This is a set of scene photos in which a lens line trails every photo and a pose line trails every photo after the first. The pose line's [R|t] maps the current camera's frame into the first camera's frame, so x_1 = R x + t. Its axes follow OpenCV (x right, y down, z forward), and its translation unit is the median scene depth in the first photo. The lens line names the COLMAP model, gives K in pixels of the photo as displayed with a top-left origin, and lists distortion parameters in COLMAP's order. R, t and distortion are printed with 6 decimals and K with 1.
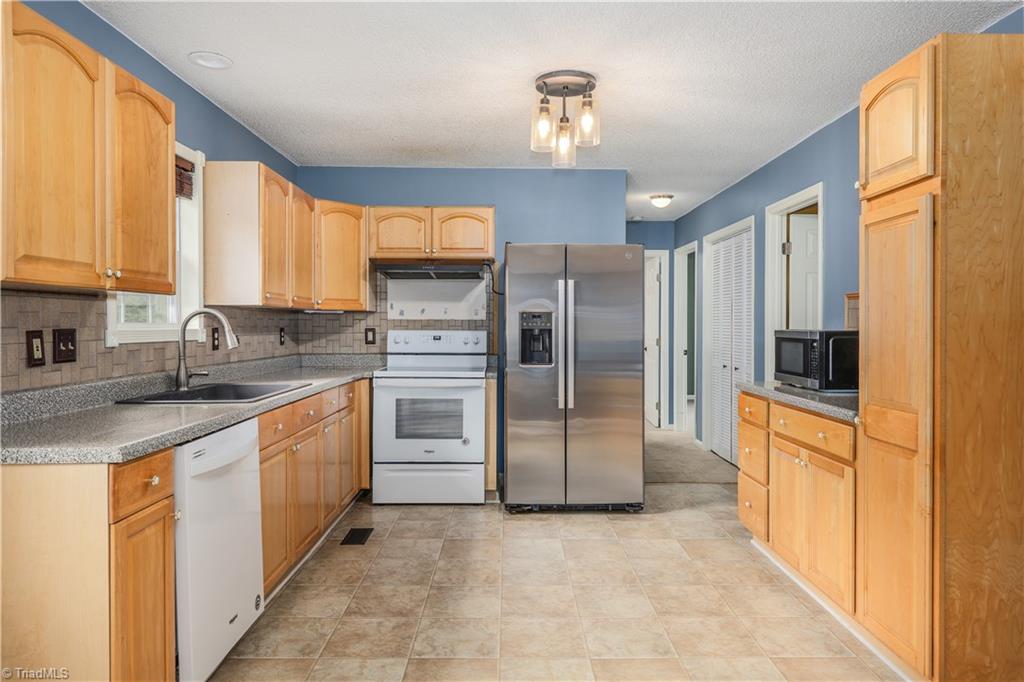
lens RADIAL K [[667.1, 0, 517.0], [0, 667.1, 329.9], [0, 0, 1]] dist [0.001632, 0.001511]
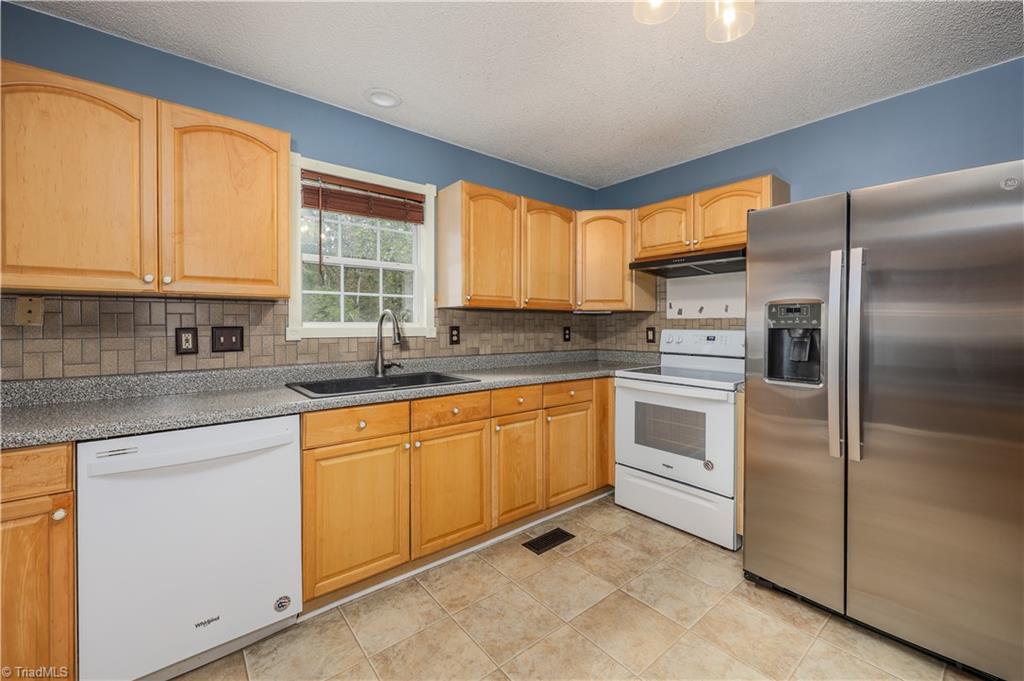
lens RADIAL K [[411.4, 0, 515.0], [0, 411.4, 325.2], [0, 0, 1]] dist [0.000513, 0.000228]
pose [[0.625866, -0.000745, -0.779931, 0.218477], [-0.005674, 0.999969, -0.005508, -0.001910], [0.779910, 0.007873, 0.625842, 0.639234]]
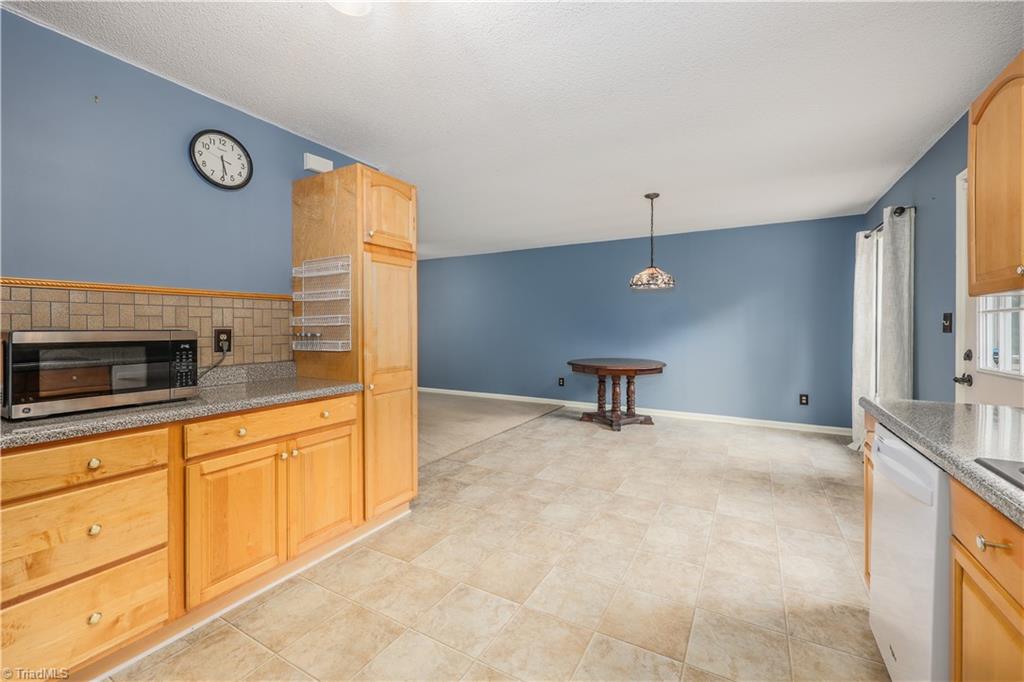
lens RADIAL K [[416.0, 0, 511.3], [0, 416.0, 333.0], [0, 0, 1]] dist [0.004717, -0.000207]
pose [[-0.855888, -0.009359, 0.517077, -0.178257], [0.003109, 0.999725, 0.023240, -0.007778], [-0.517152, 0.021498, -0.855623, 1.140411]]
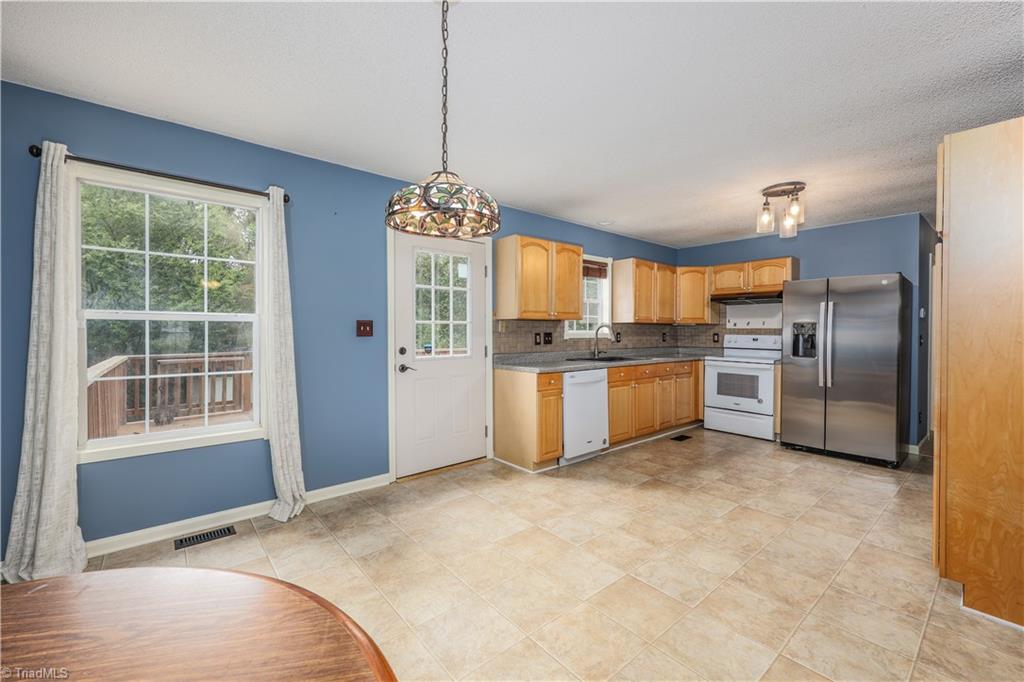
lens RADIAL K [[416.0, 0, 511.3], [0, 416.0, 333.0], [0, 0, 1]] dist [0.004717, -0.000207]
pose [[0.636796, 0.003707, -0.771024, 0.428319], [-0.007424, 0.999972, -0.001324, 0.002554], [0.770997, 0.006567, 0.636805, -0.194956]]
